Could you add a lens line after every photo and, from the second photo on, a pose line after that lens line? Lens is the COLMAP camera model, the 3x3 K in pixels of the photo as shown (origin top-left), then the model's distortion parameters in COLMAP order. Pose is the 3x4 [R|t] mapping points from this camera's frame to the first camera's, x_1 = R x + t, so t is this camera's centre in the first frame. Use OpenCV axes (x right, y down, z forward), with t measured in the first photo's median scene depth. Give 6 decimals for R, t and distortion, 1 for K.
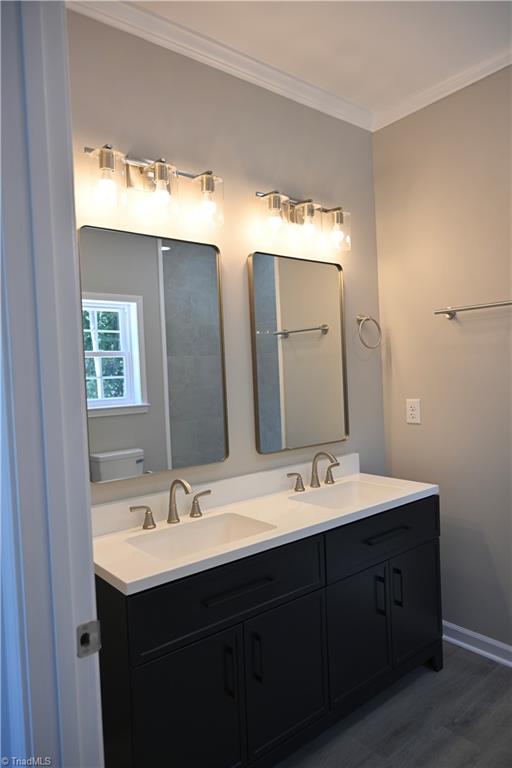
lens RADIAL K [[510.2, 0, 256.0], [0, 510.2, 384.0], [0, 0, 1]] dist [0.000251, -0.000554]
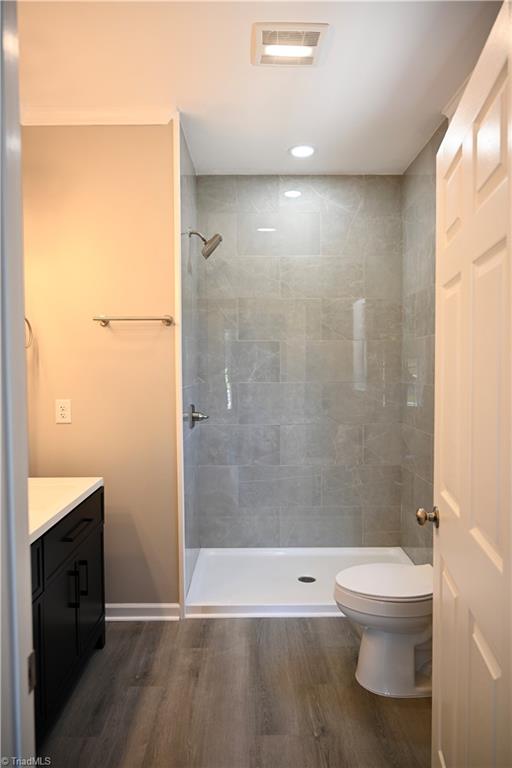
lens RADIAL K [[510.2, 0, 256.0], [0, 510.2, 384.0], [0, 0, 1]] dist [0.000251, -0.000554]
pose [[0.617728, 0.009286, 0.786337, -0.302002], [-0.002863, 0.999950, -0.009560, 0.007890], [-0.786386, 0.003654, 0.617724, 0.065469]]
